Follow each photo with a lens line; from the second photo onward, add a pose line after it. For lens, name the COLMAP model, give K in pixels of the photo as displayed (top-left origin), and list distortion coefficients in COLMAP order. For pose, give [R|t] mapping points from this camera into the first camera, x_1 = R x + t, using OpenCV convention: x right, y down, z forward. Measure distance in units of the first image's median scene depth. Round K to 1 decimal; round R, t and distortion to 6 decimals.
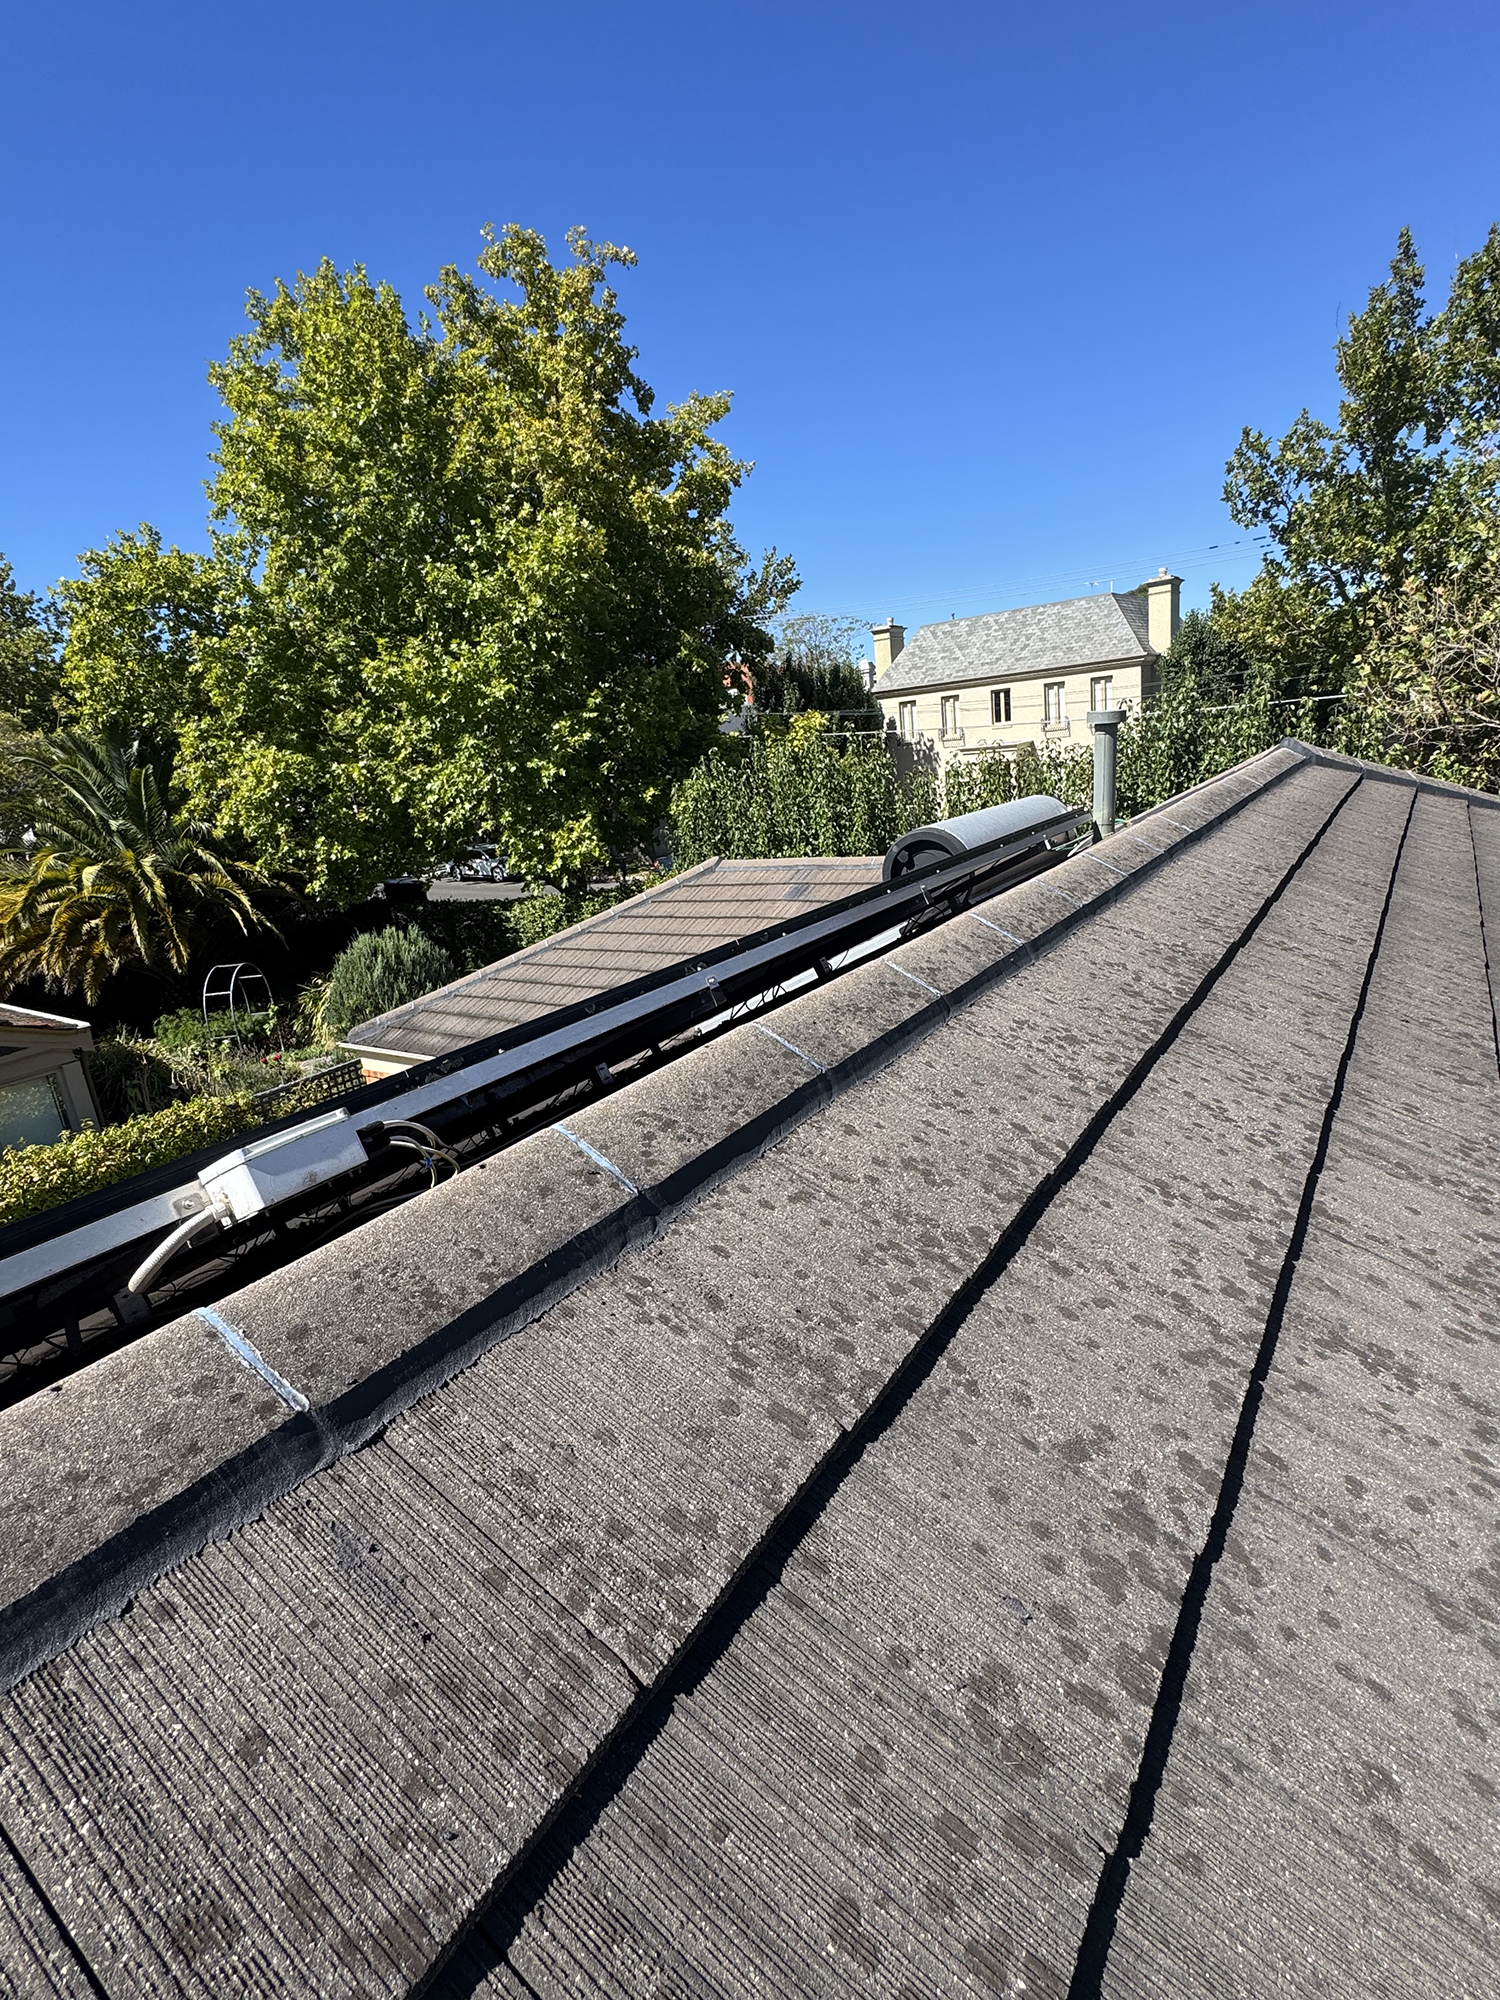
lens RADIAL K [[980.4, 0, 792.1], [0, 980.4, 973.4], [0, 0, 1]] dist [0.006479, -0.002027]
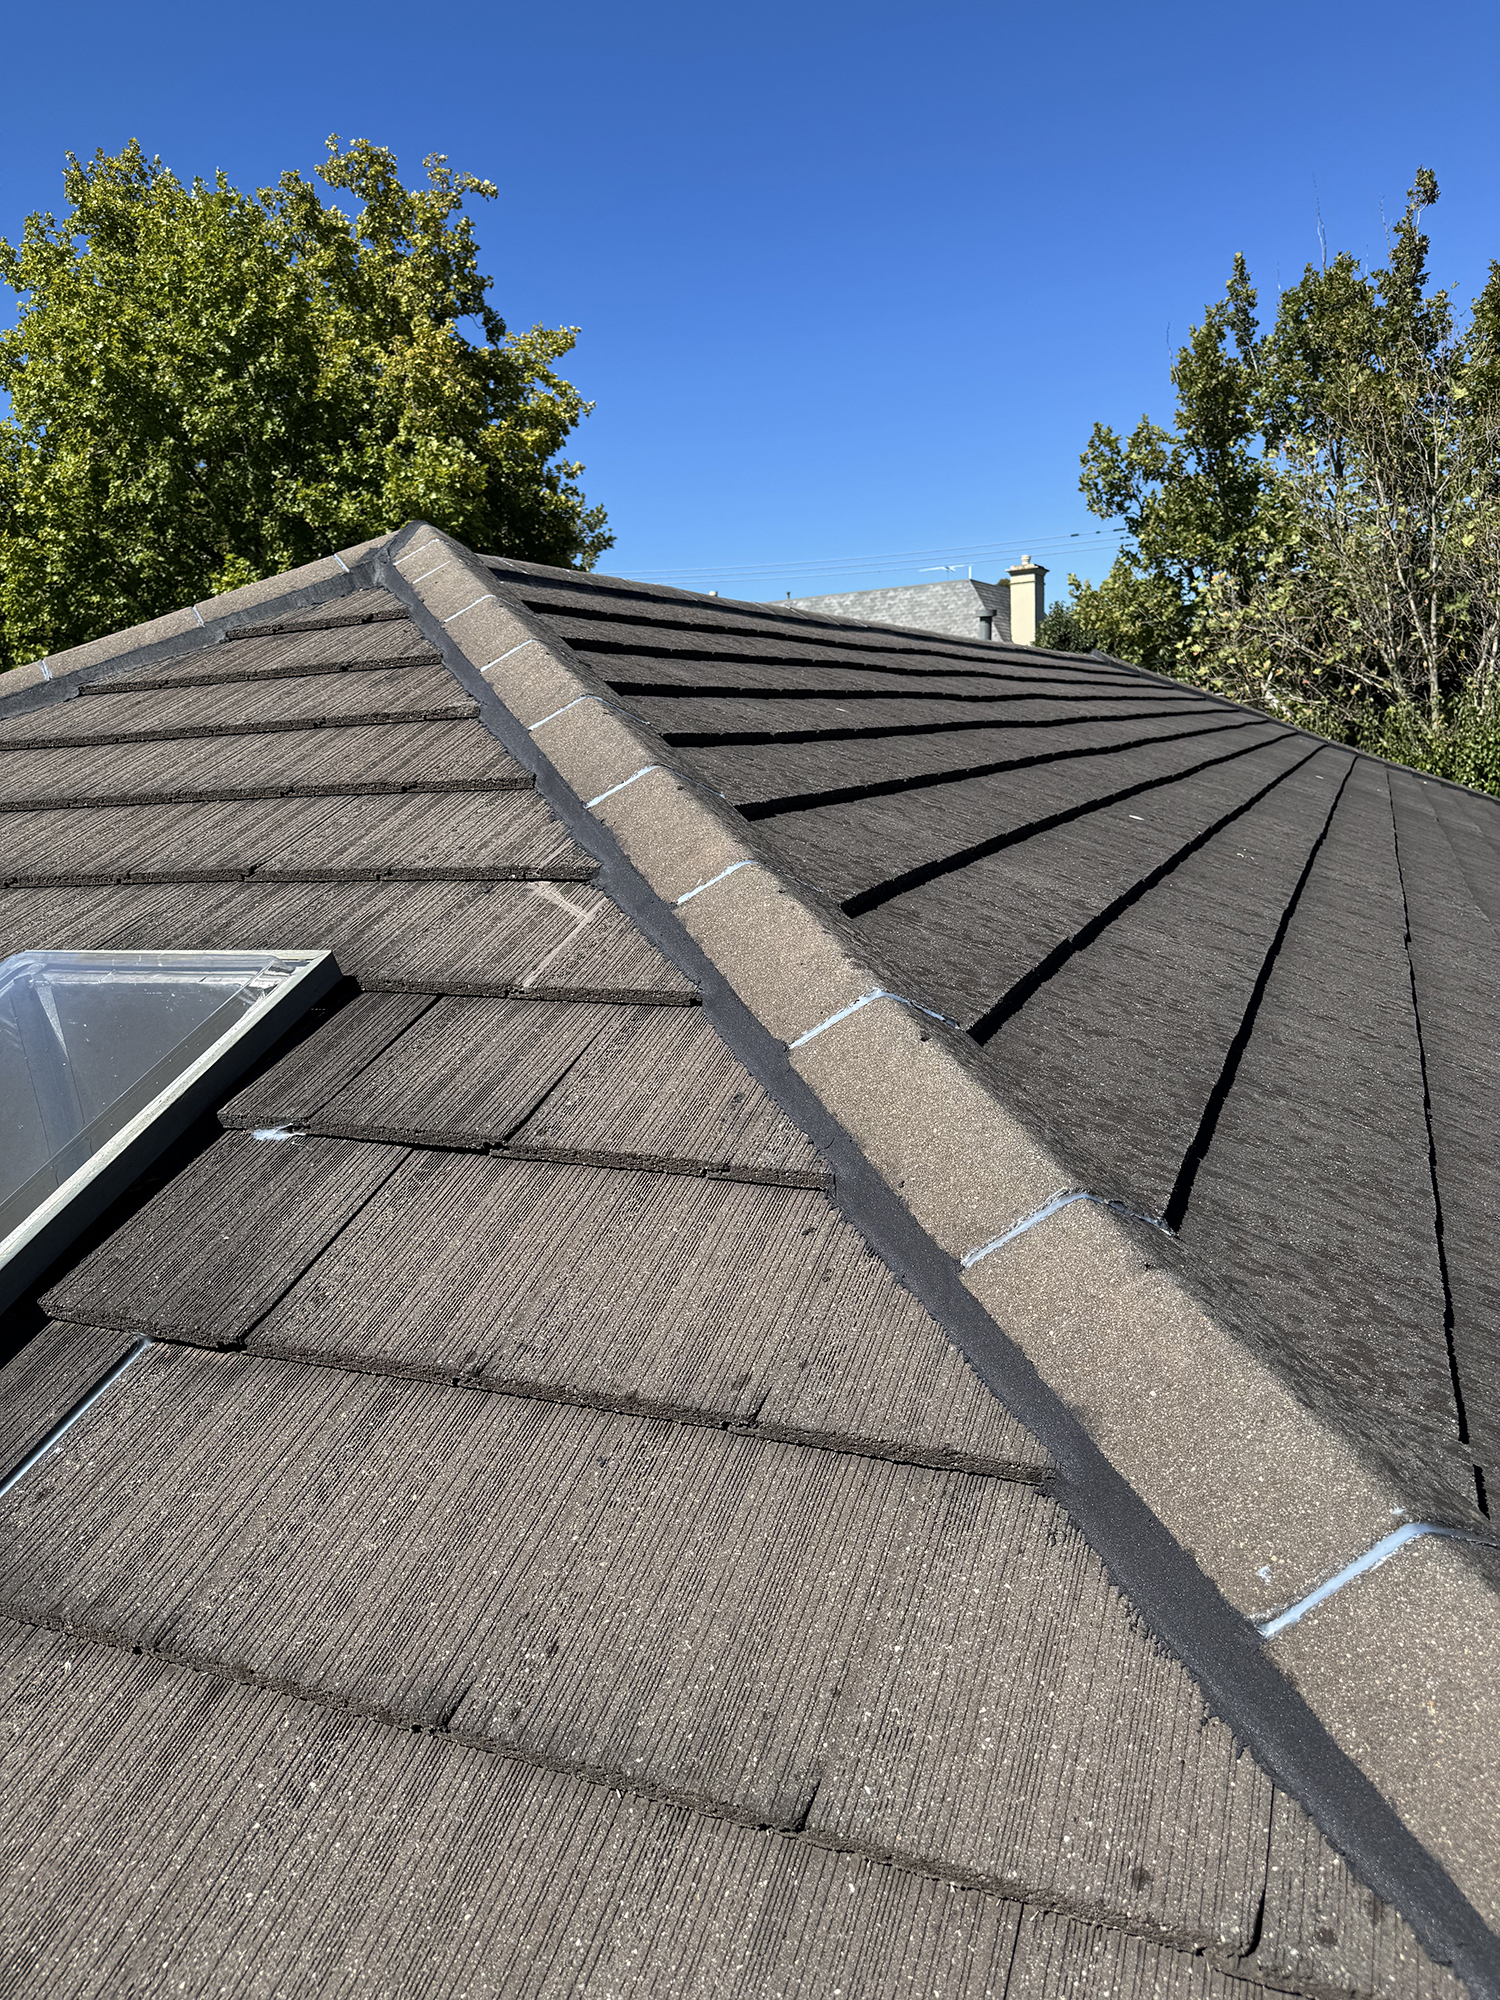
lens RADIAL K [[1409.5, 0, 790.6], [0, 1409.5, 993.9], [0, 0, 1]] dist [0.042100, -0.050203]
pose [[0.982074, 0.019902, 0.187441, -0.118291], [-0.004857, 0.996752, -0.080385, 0.158488], [-0.188432, 0.078034, 0.978981, -0.339232]]
